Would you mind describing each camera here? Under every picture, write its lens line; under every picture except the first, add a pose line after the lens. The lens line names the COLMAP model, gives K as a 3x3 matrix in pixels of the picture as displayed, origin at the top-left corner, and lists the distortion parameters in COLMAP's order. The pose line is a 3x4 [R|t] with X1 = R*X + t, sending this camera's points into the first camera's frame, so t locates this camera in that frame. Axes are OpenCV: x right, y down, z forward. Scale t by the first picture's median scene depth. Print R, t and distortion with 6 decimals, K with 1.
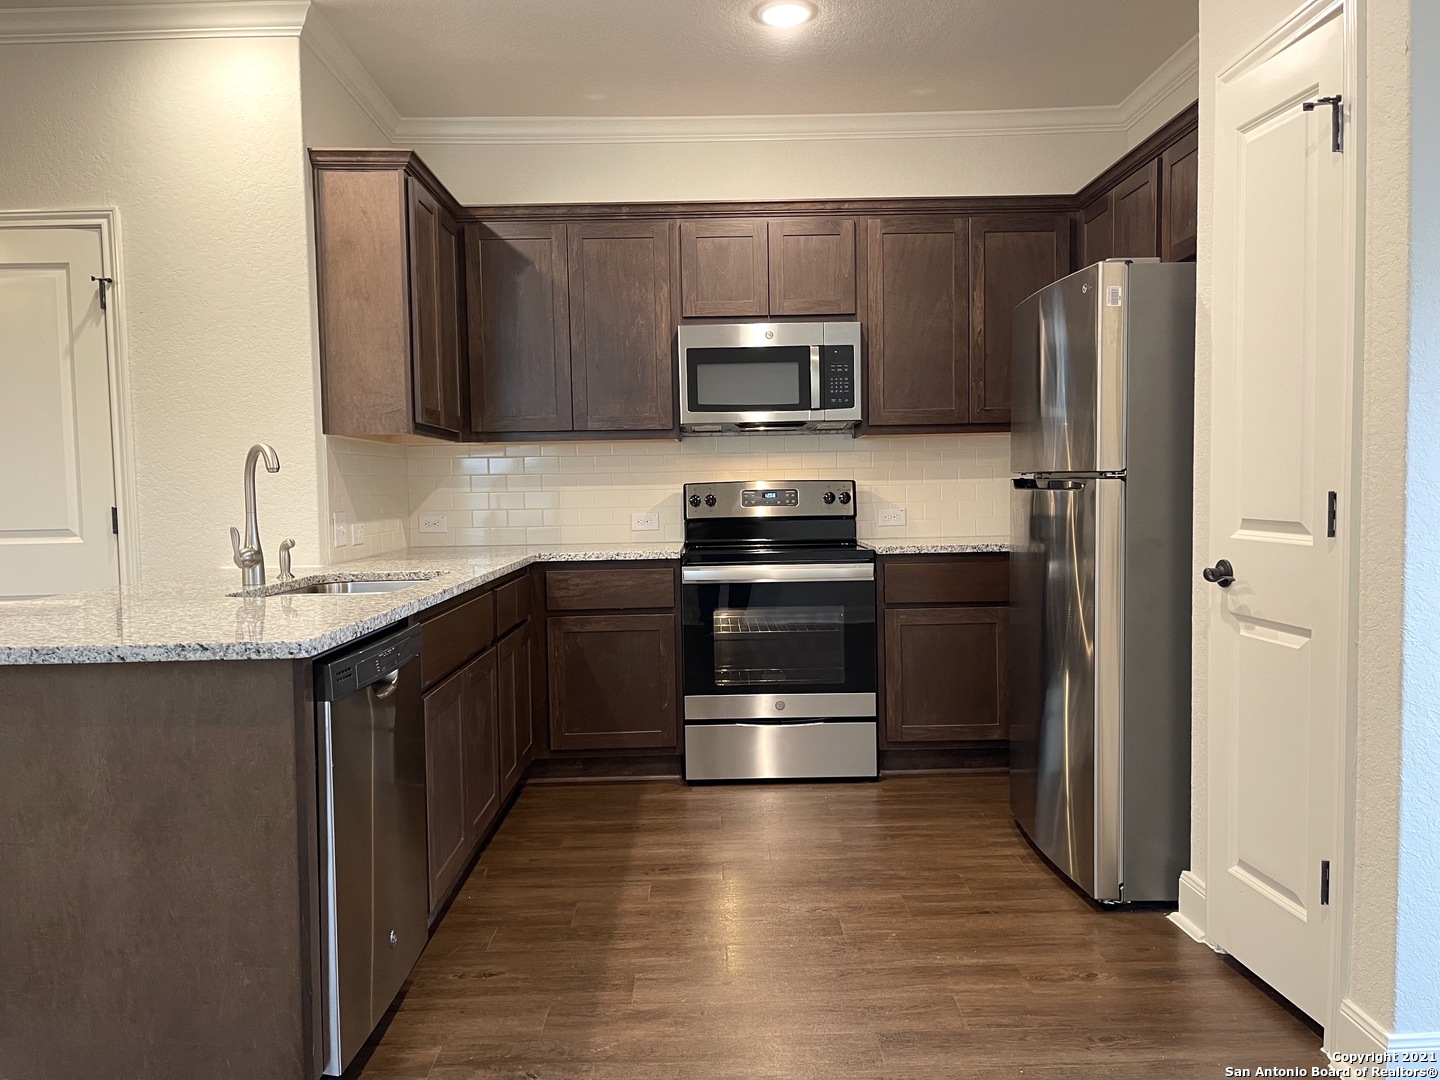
lens RADIAL K [[1086.9, 0, 722.9], [0, 1086.9, 545.1], [0, 0, 1]] dist [0.092544, -0.122201]
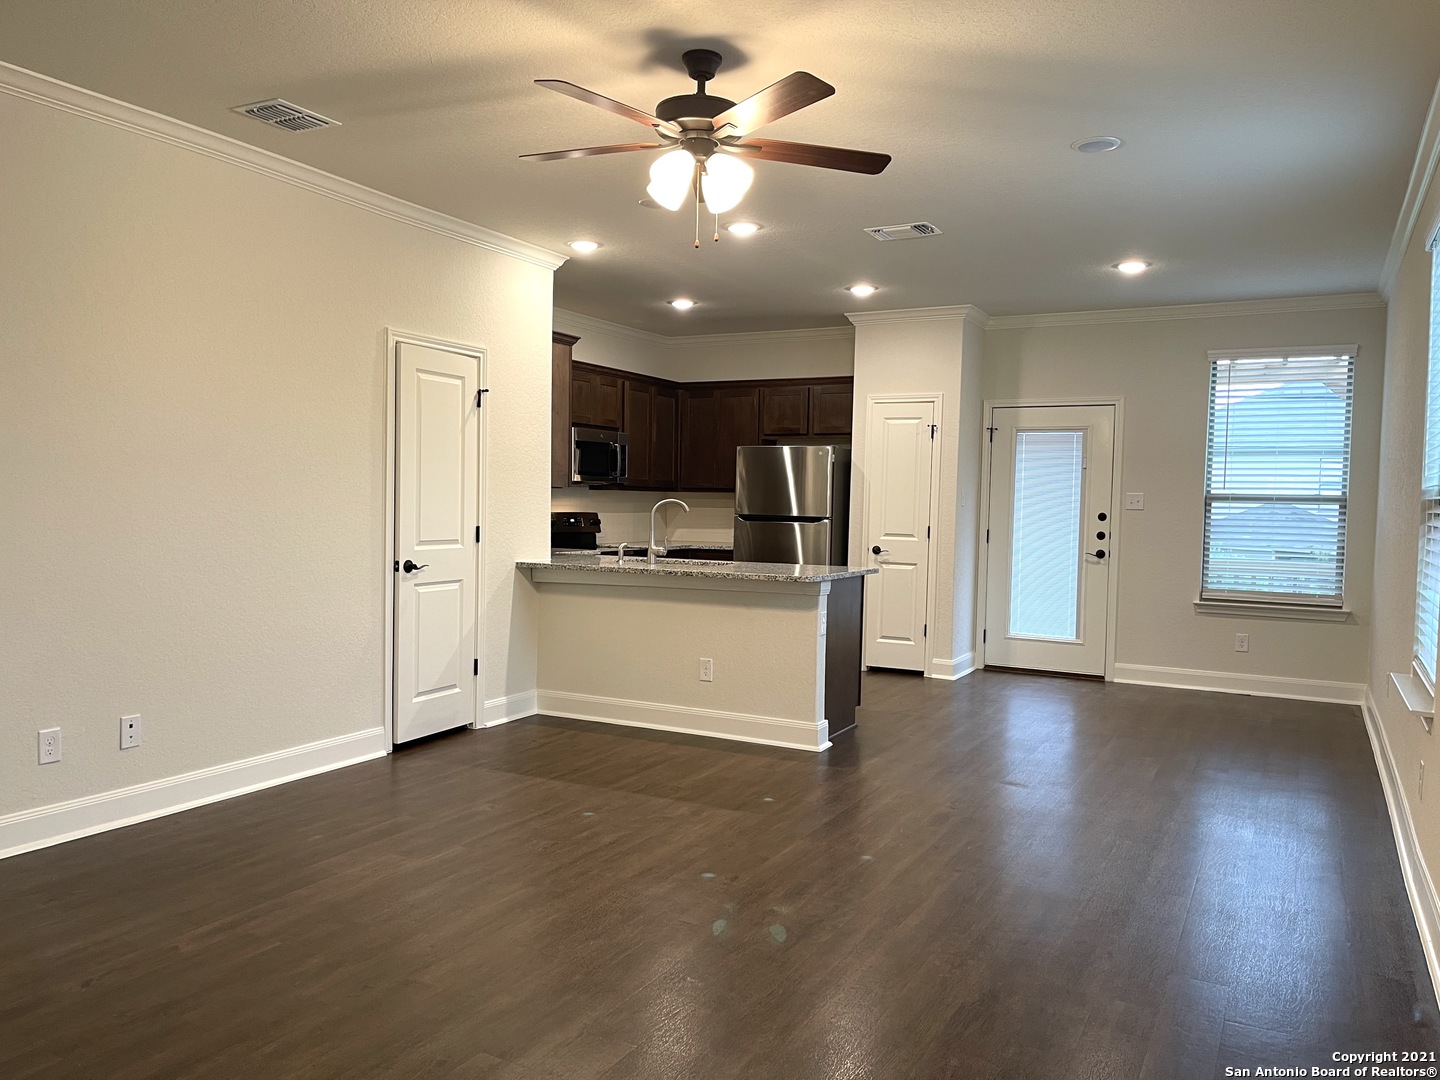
lens RADIAL K [[1086.9, 0, 722.9], [0, 1086.9, 545.1], [0, 0, 1]] dist [0.092544, -0.122201]
pose [[0.481895, -0.009181, 0.876181, -1.614819], [0.020752, 0.999784, -0.000937, 0.003070], [-0.875983, 0.018634, 0.481981, -0.099289]]
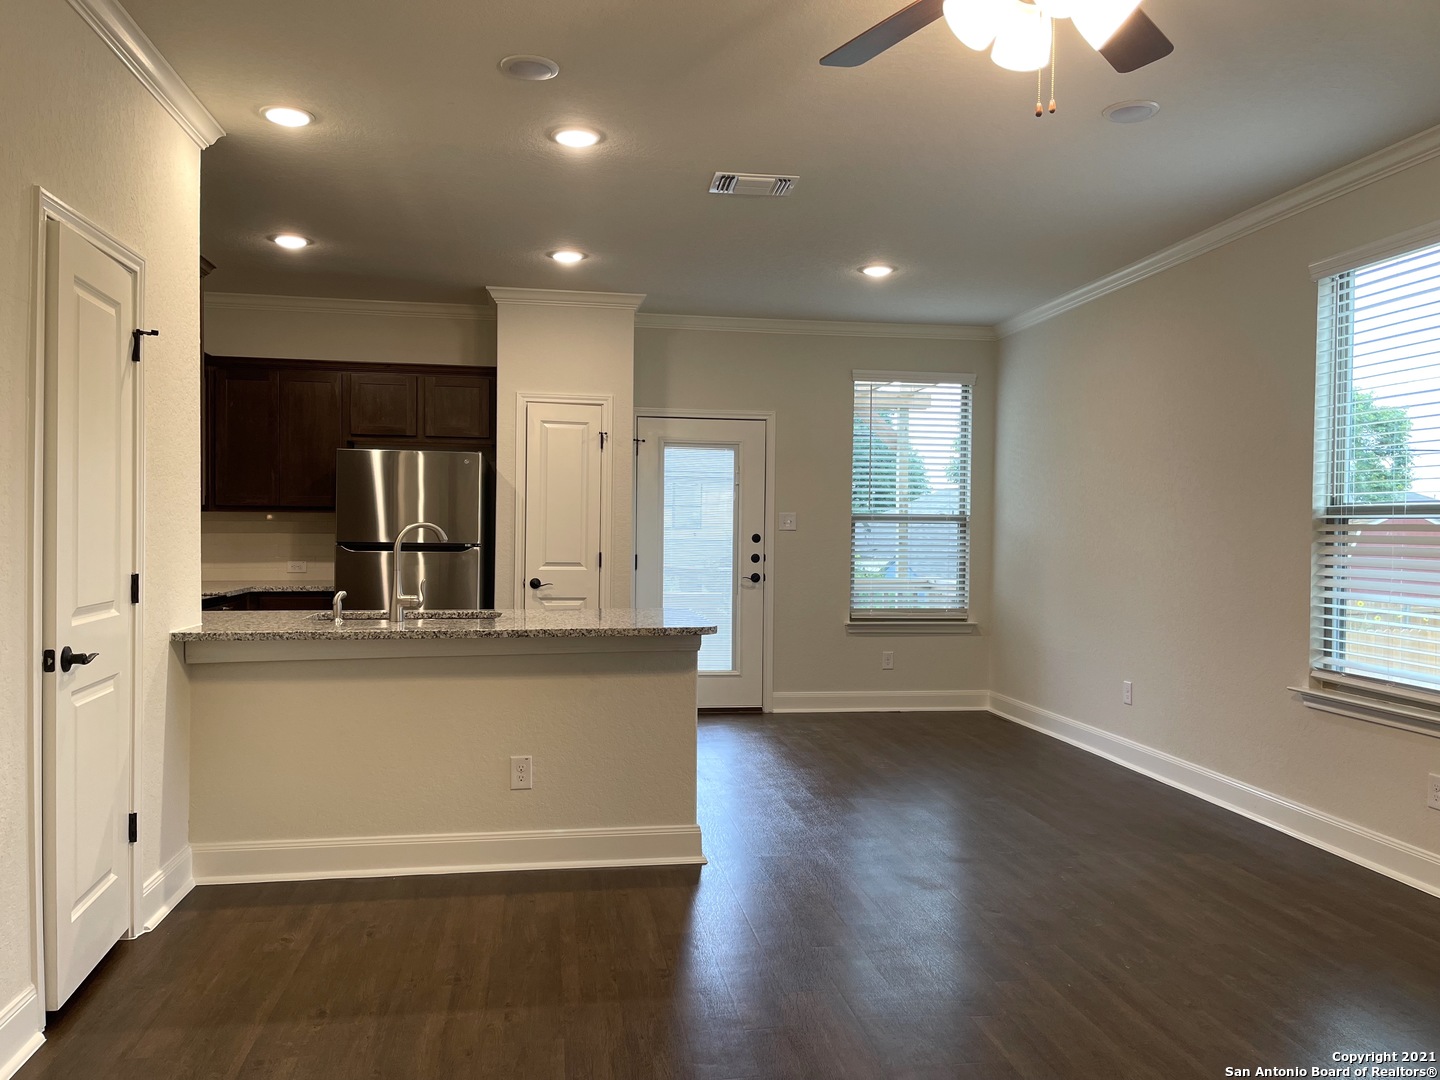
lens RADIAL K [[1086.9, 0, 722.9], [0, 1086.9, 545.1], [0, 0, 1]] dist [0.092544, -0.122201]
pose [[-0.145367, 0.002672, 0.989374, -1.369541], [0.048127, 0.998832, 0.004374, -0.034727], [-0.988207, 0.048252, -0.145326, 0.578298]]
